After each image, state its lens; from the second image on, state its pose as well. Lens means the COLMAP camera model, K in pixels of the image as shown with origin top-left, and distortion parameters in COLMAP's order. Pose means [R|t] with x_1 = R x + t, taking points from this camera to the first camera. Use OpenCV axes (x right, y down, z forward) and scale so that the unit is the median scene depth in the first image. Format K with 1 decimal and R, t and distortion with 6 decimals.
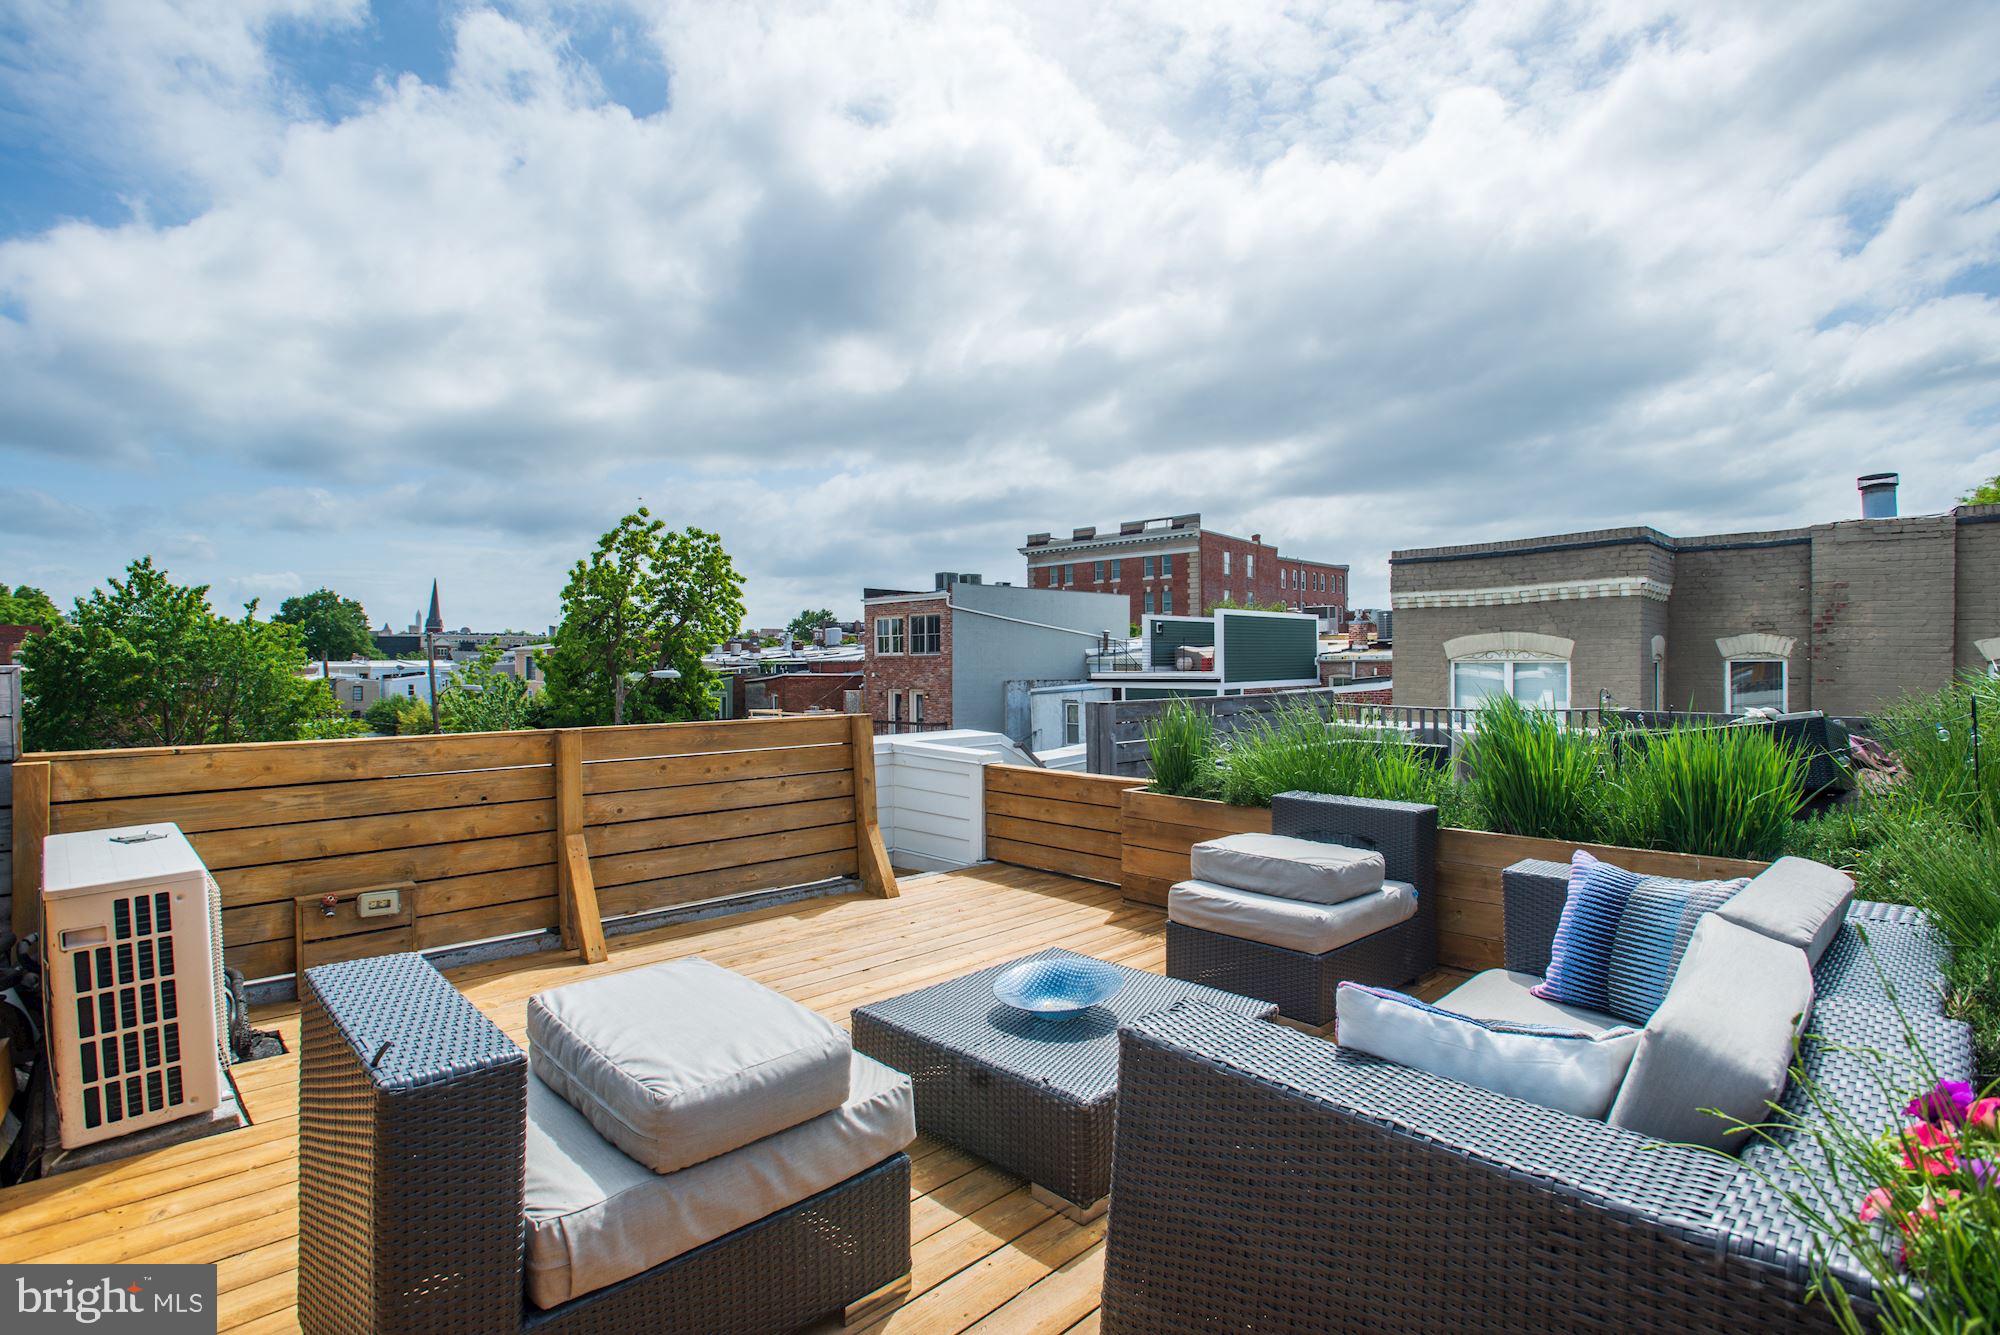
lens RADIAL K [[955.9, 0, 1010.2], [0, 955.9, 664.0], [0, 0, 1]] dist [-0.031863, 0.002656]
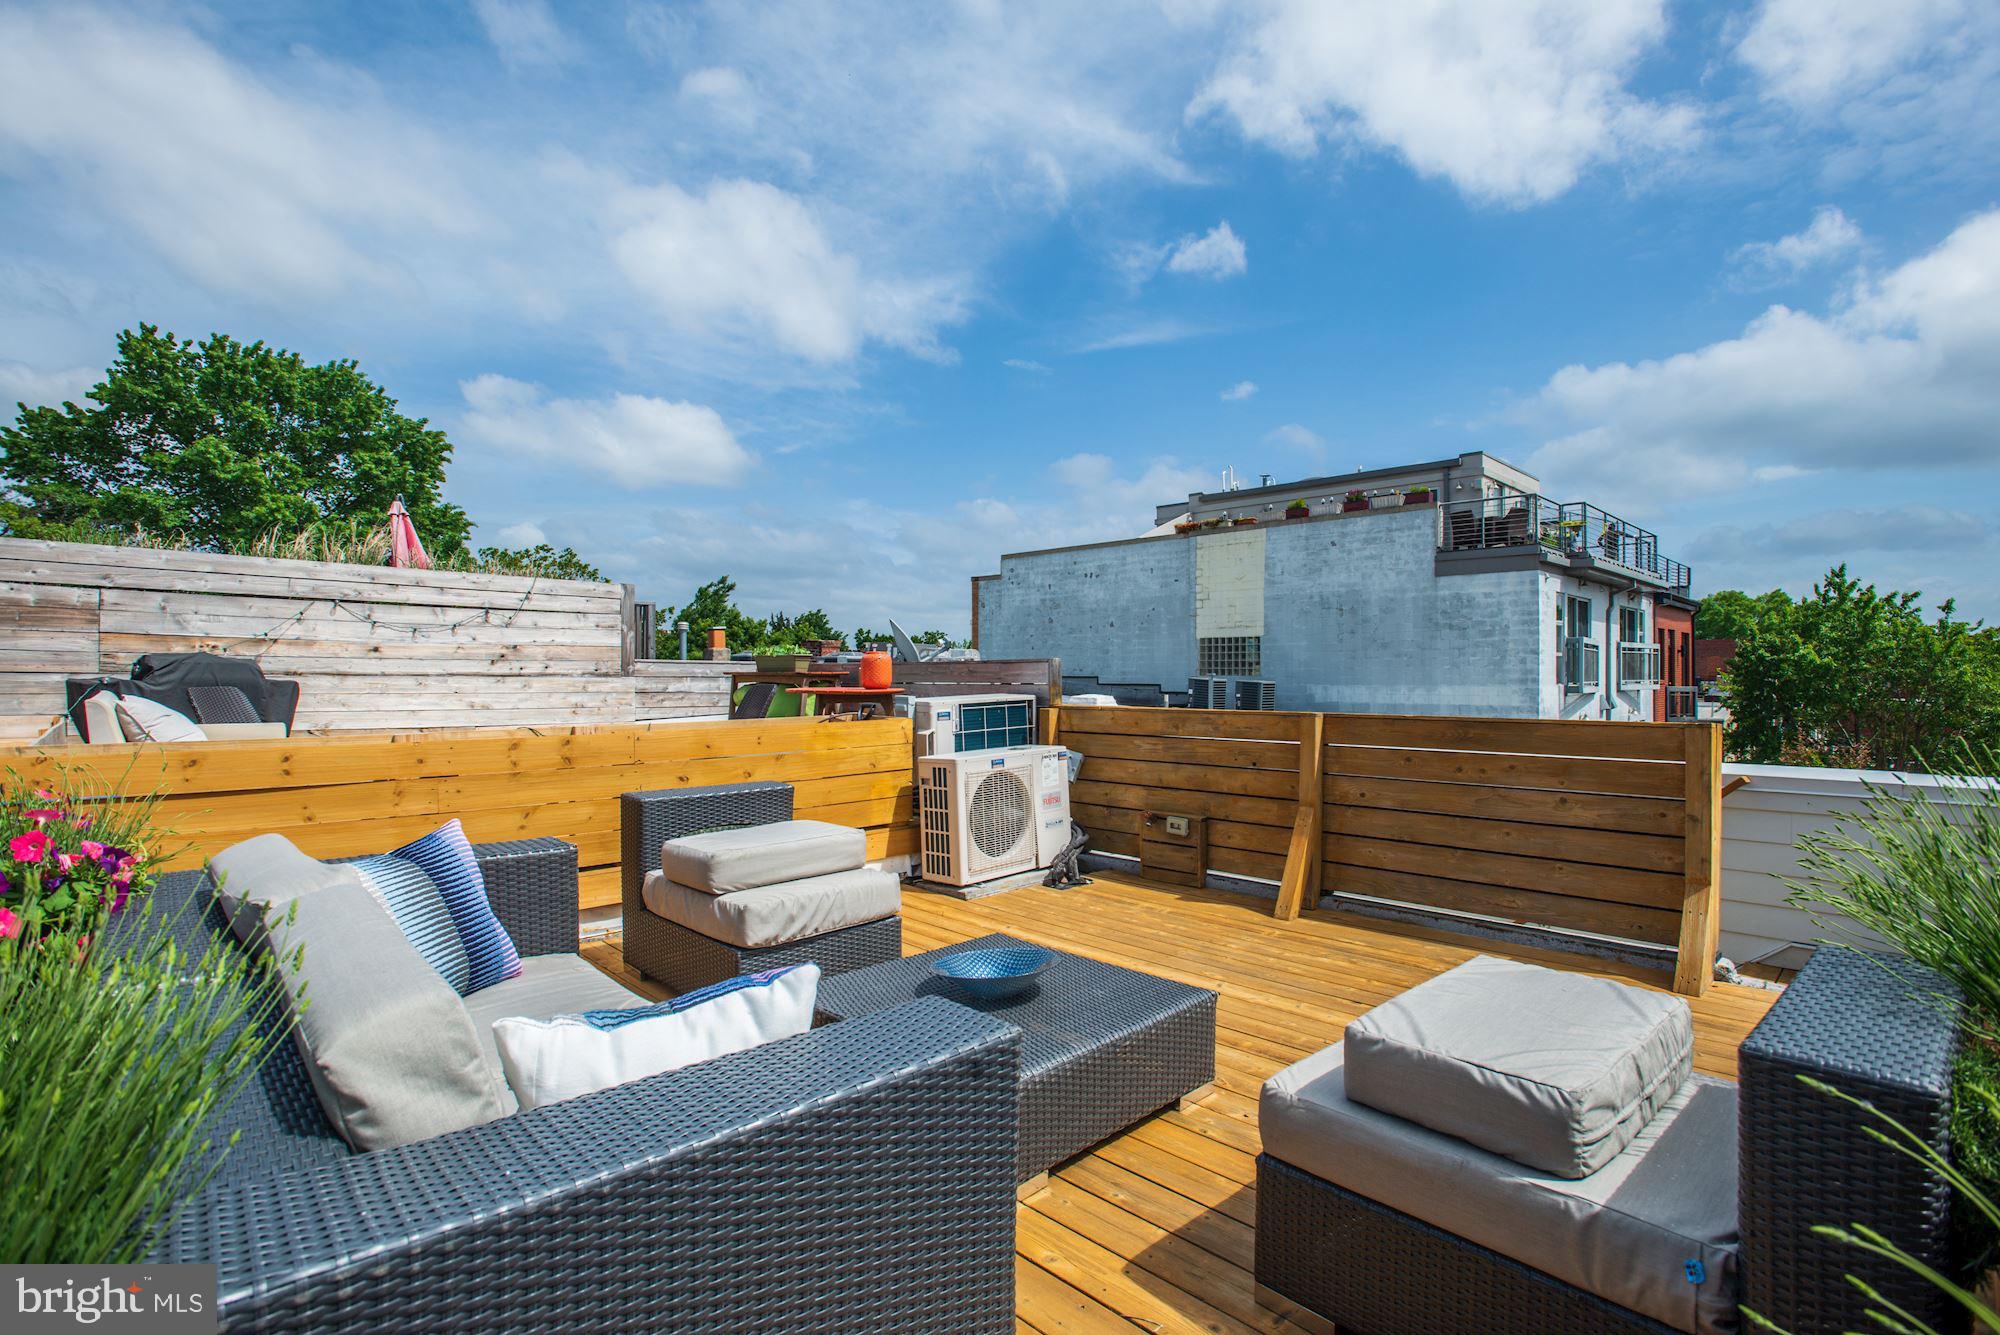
lens RADIAL K [[955.9, 0, 1011.9], [0, 955.9, 674.8], [0, 0, 1]] dist [-0.031863, 0.002656]
pose [[-0.000593, 0.001188, -0.999999, 0.615391], [-0.000009, 0.999999, 0.001188, 0.021436], [1.000000, 0.000010, -0.000593, 0.607158]]
